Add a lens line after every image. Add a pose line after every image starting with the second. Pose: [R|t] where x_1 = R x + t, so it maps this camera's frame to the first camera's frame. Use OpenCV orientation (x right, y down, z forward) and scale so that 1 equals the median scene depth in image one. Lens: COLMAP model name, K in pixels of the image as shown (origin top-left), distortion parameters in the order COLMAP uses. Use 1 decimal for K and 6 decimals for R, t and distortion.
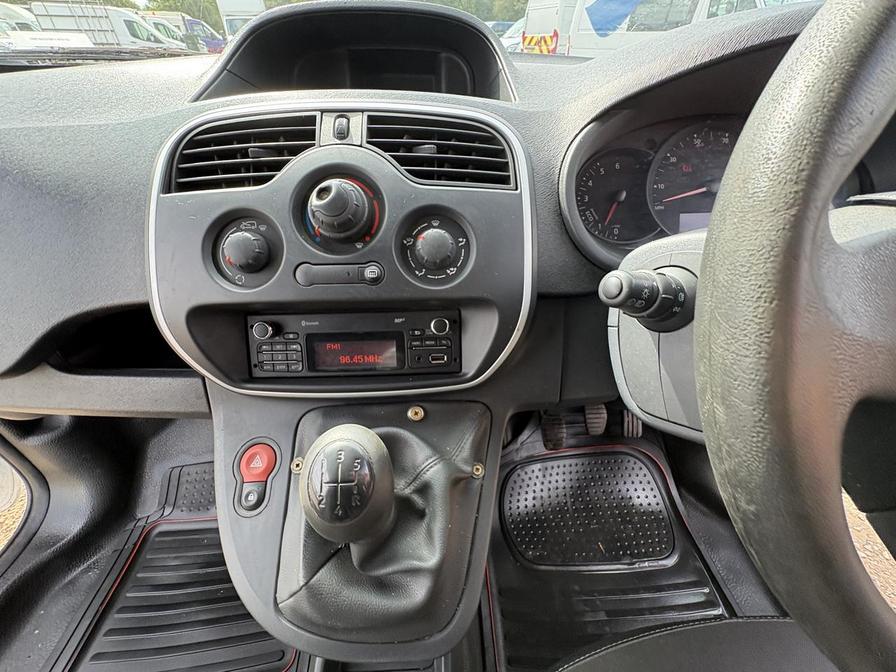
lens RADIAL K [[355.5, 0, 448.9], [0, 355.5, 335.7], [0, 0, 1]] dist [0.001692, 0.000050]
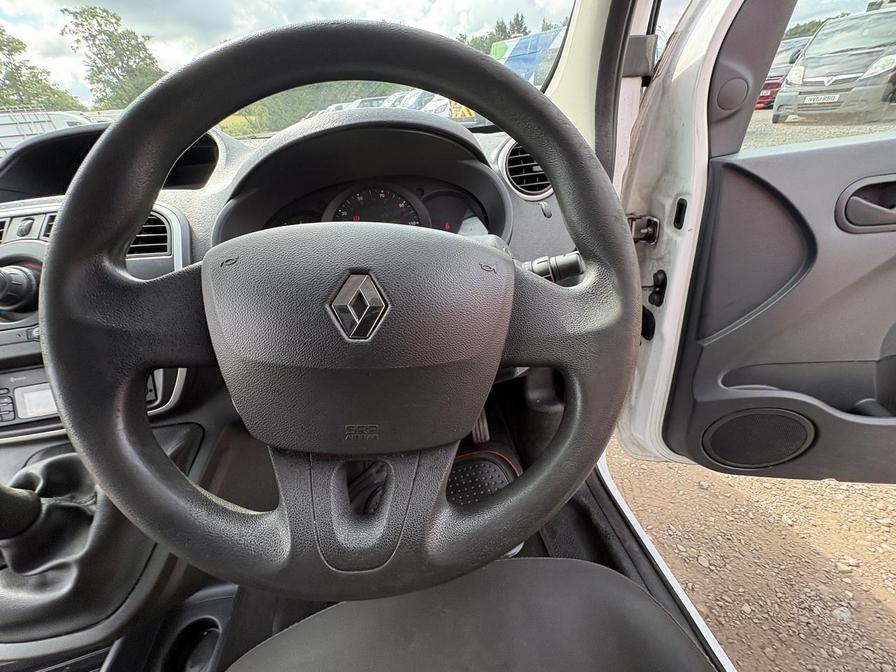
lens RADIAL K [[354.0, 0, 448.3], [0, 354.0, 339.2], [0, 0, 1]] dist [0.000450, 0.000214]
pose [[0.987142, -0.144639, 0.068045, 1.055285], [0.151130, 0.983176, -0.102595, 0.185382], [-0.052061, 0.111559, 0.992393, -0.322547]]
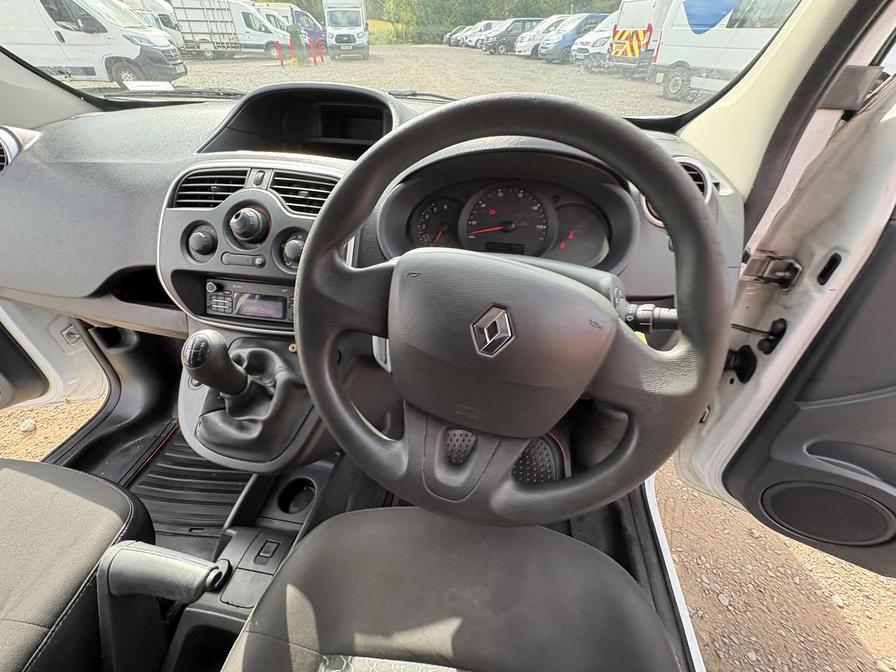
lens RADIAL K [[356.6, 0, 449.5], [0, 356.6, 337.0], [0, 0, 1]] dist [-0.002197, 0.000469]
pose [[0.980593, 0.131770, -0.145169, 0.967840], [-0.128855, 0.991229, 0.029342, 0.027106], [0.147762, -0.010066, 0.988972, -0.613446]]
